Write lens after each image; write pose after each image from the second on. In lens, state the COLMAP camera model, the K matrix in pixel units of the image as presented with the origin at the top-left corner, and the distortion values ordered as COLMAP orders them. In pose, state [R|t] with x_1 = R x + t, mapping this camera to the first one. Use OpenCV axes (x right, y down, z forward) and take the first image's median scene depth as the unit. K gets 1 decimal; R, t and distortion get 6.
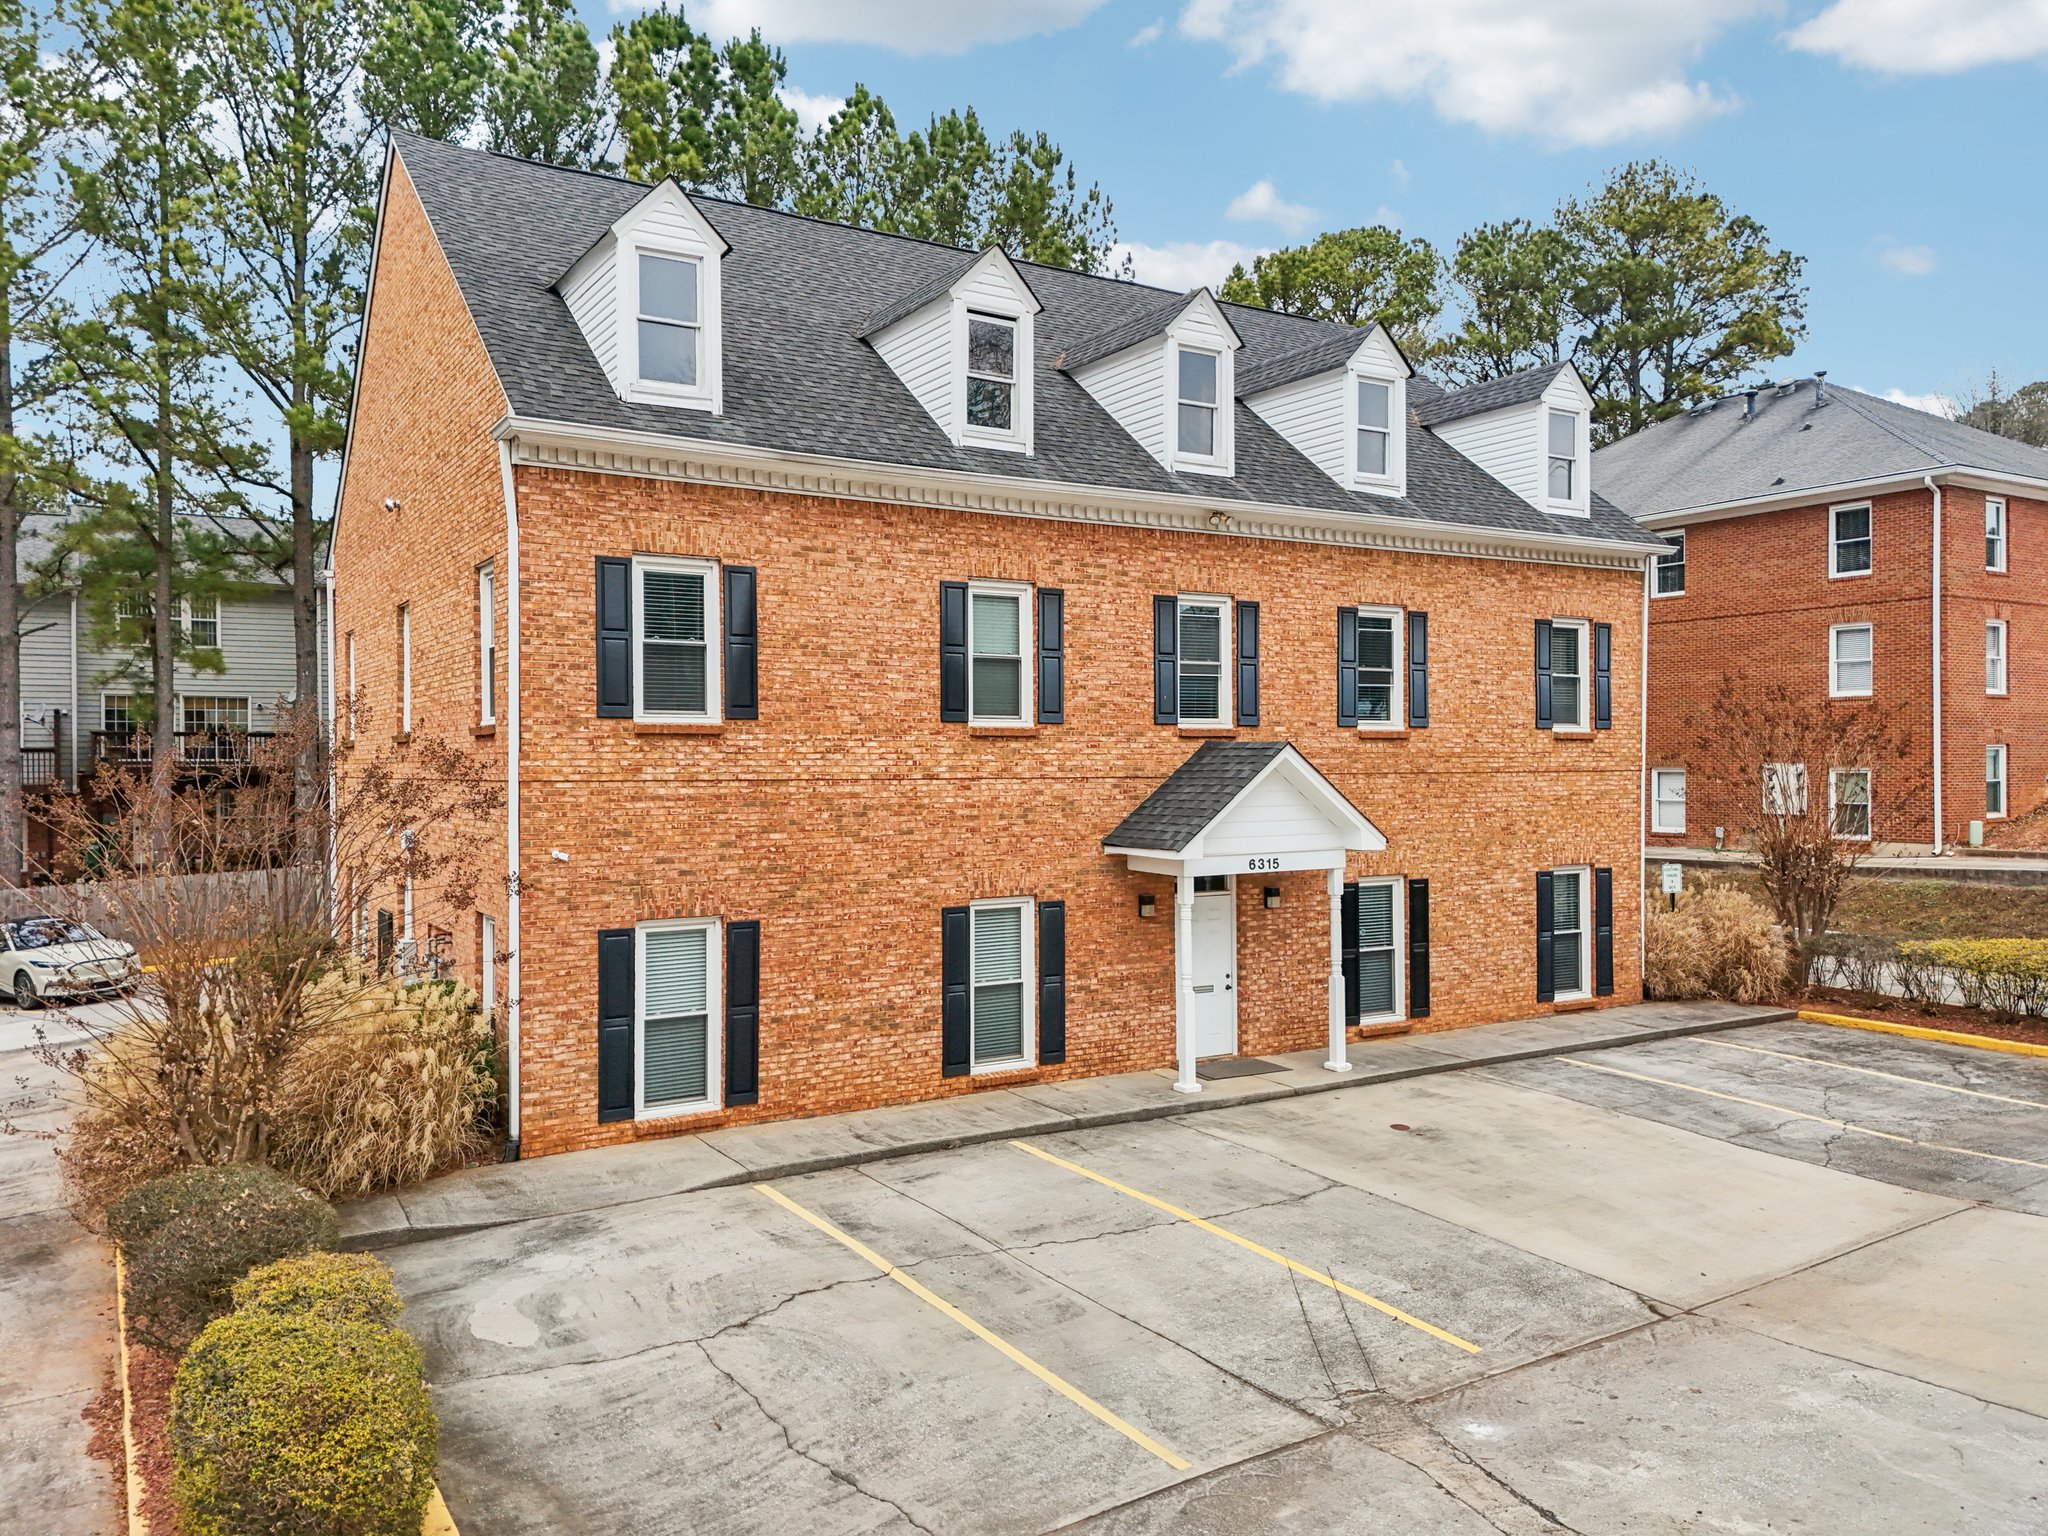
lens RADIAL K [[1501.2, 0, 1018.7], [0, 1501.2, 763.7], [0, 0, 1]] dist [0.084310, -0.083665]
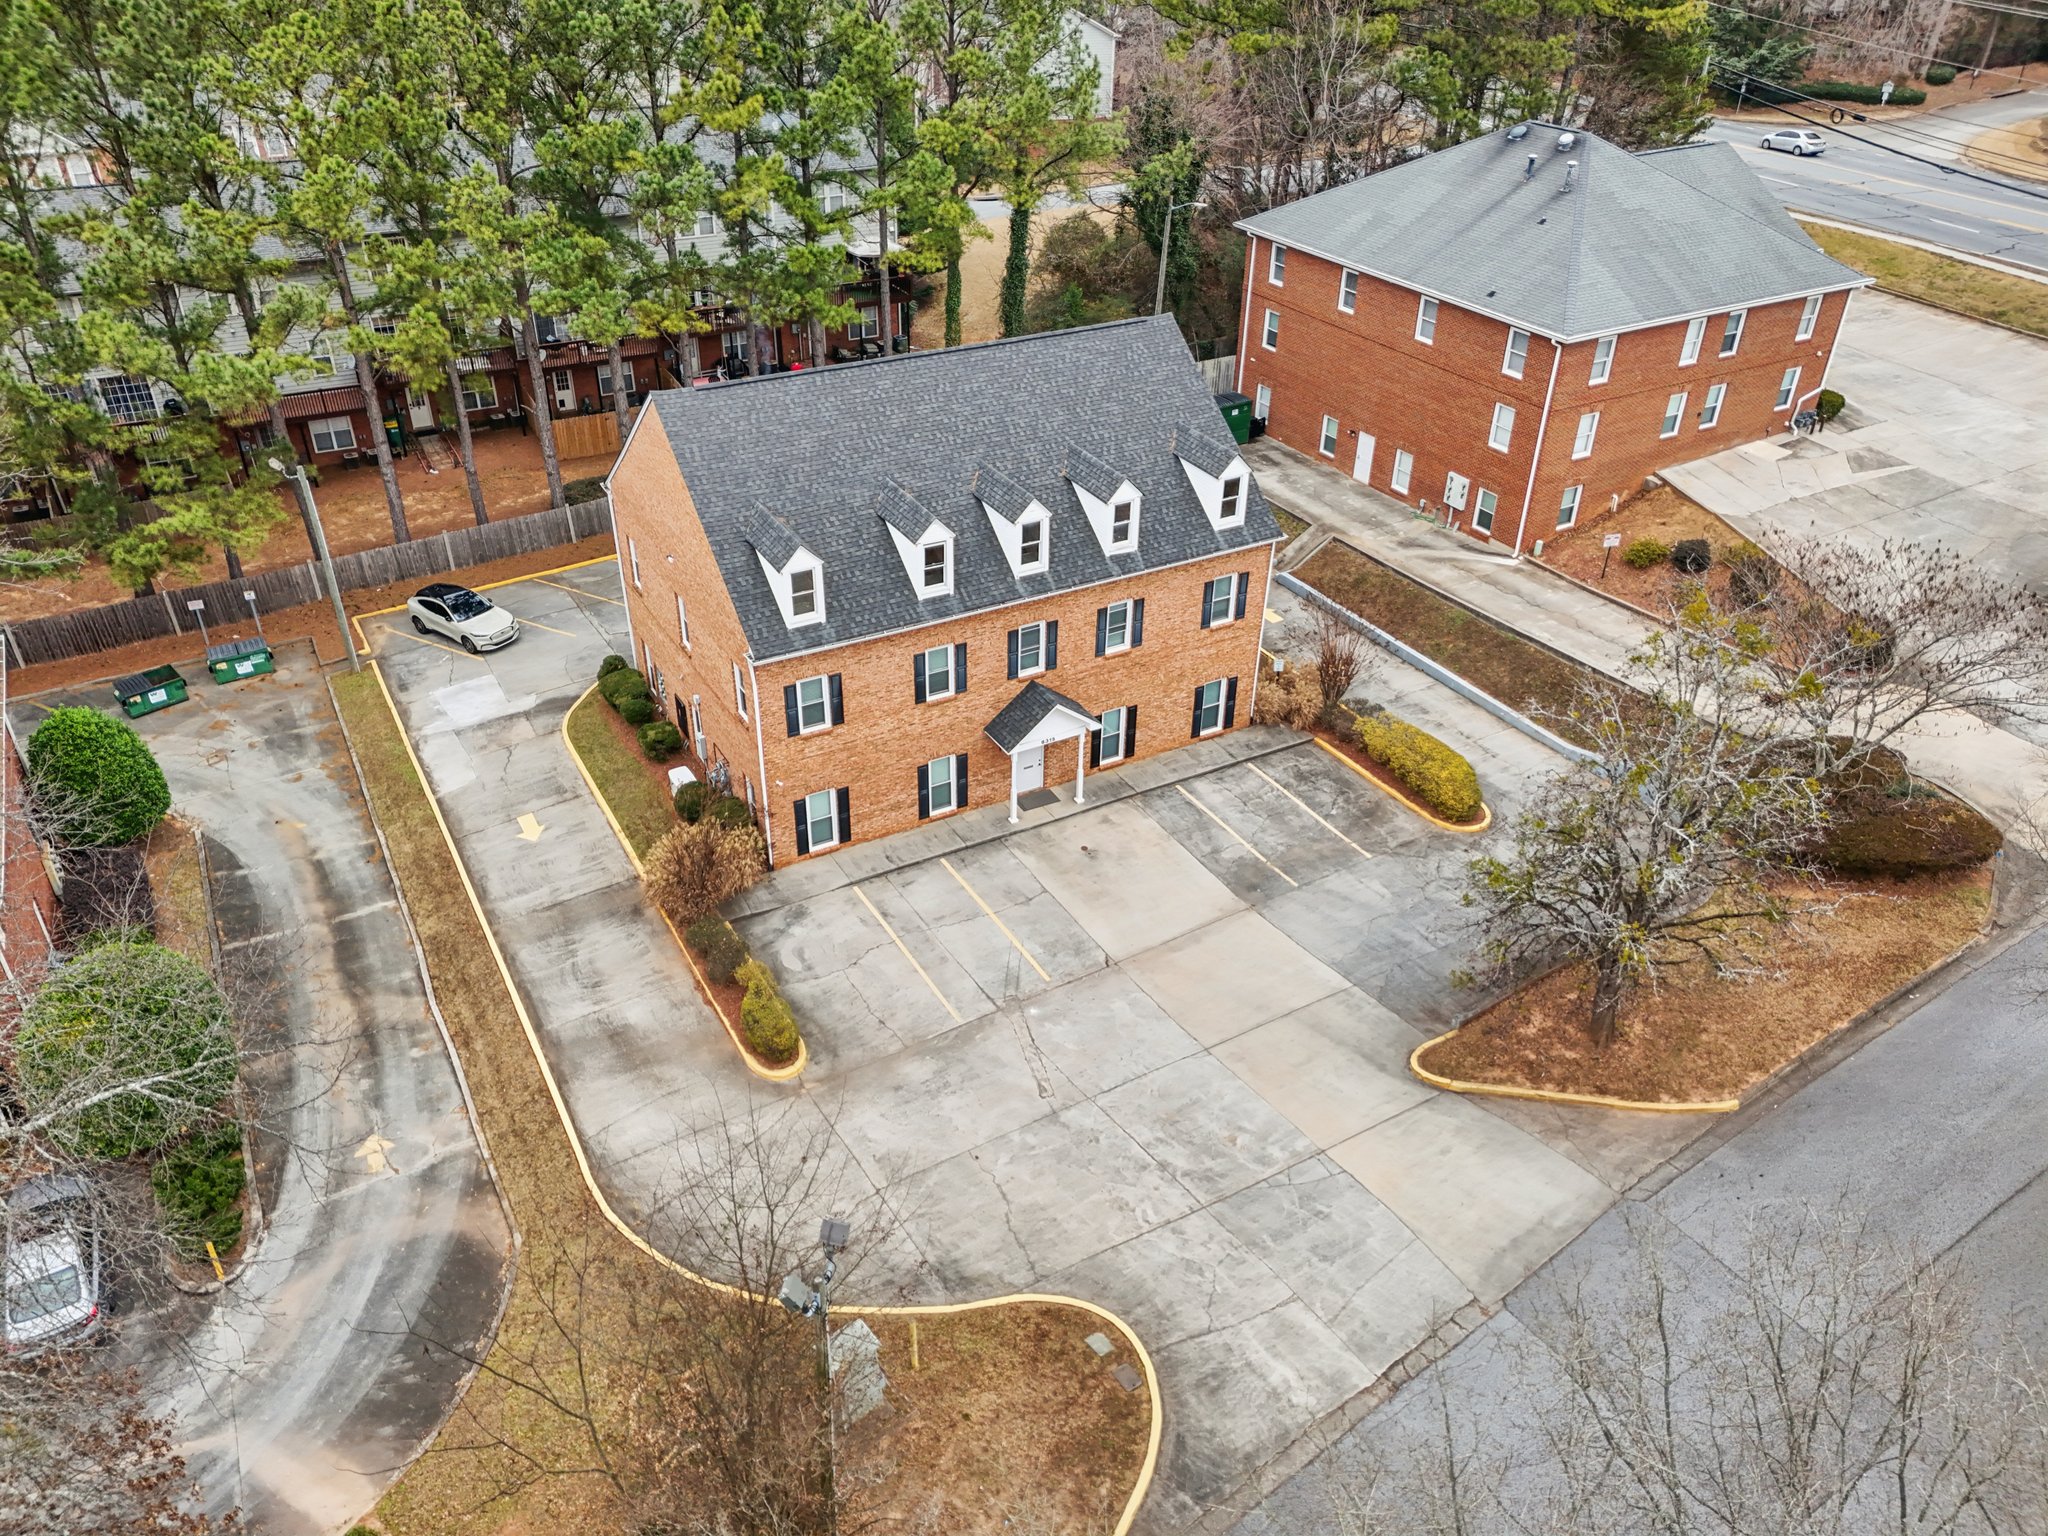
lens RADIAL K [[1501.2, 0, 1022.9], [0, 1501.2, 767.5], [0, 0, 1]] dist [0.084310, -0.083665]
pose [[0.999124, 0.036302, -0.020800, 0.187023], [-0.019355, 0.841796, 0.539448, -1.320136], [0.037092, -0.538573, 0.841762, -1.187985]]
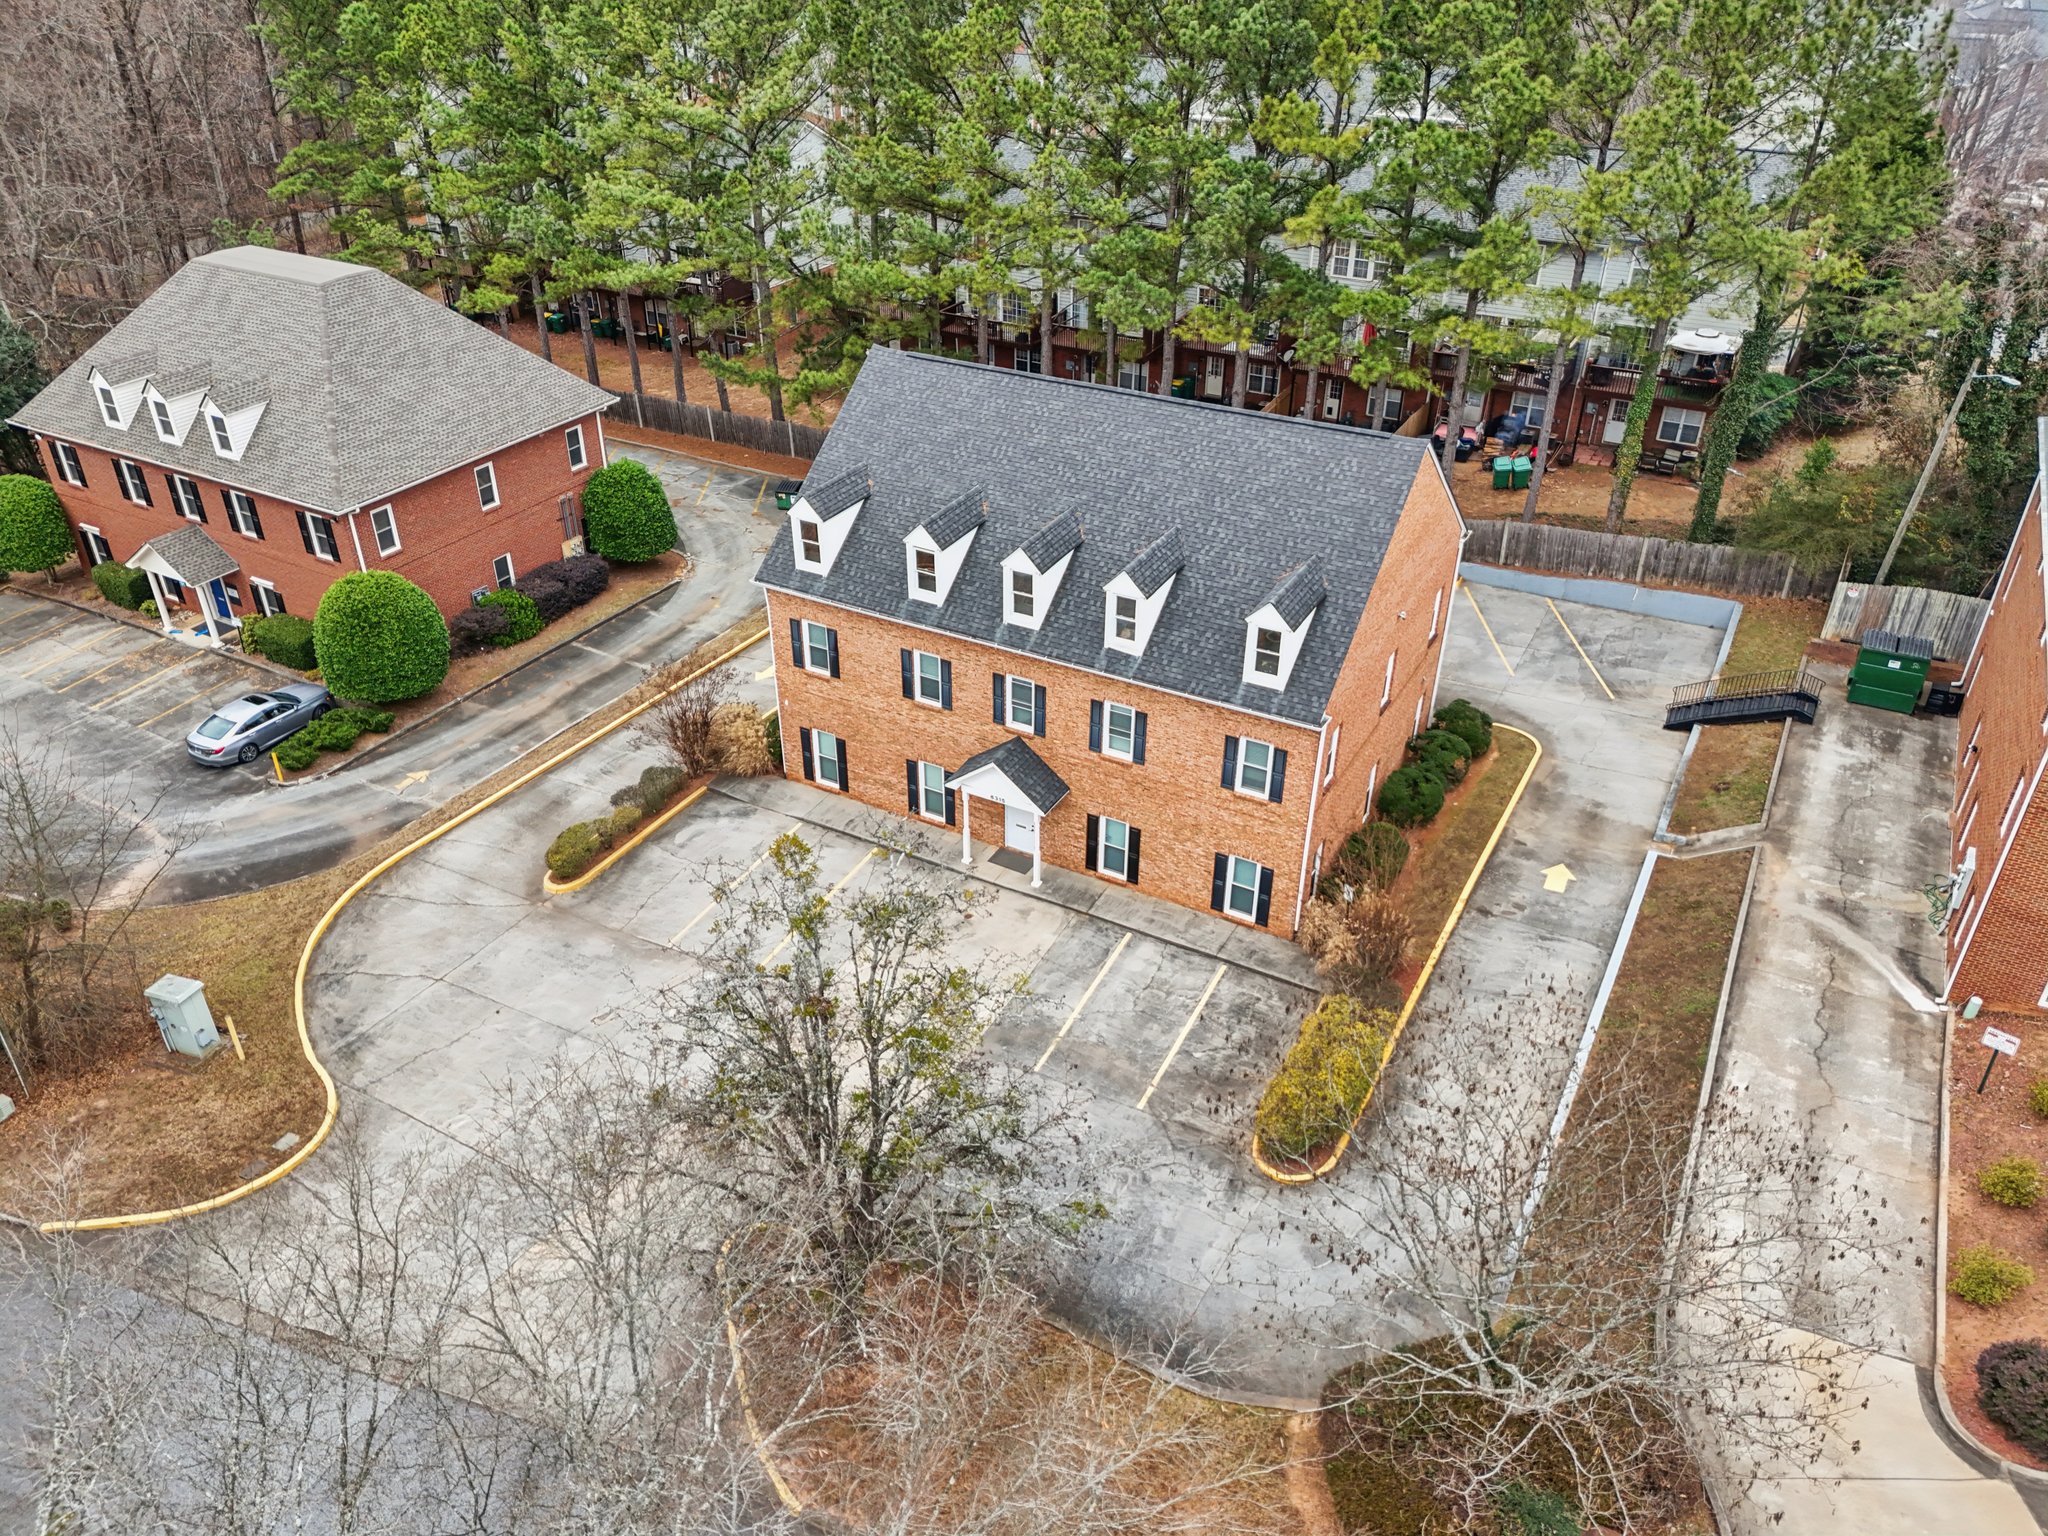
lens RADIAL K [[1501.2, 0, 1021.5], [0, 1501.2, 766.3], [0, 0, 1]] dist [0.084310, -0.083665]
pose [[0.494953, 0.468184, -0.732001, 2.006348], [-0.004160, 0.843694, 0.536809, -1.321640], [0.868910, -0.262650, 0.419536, 0.072166]]
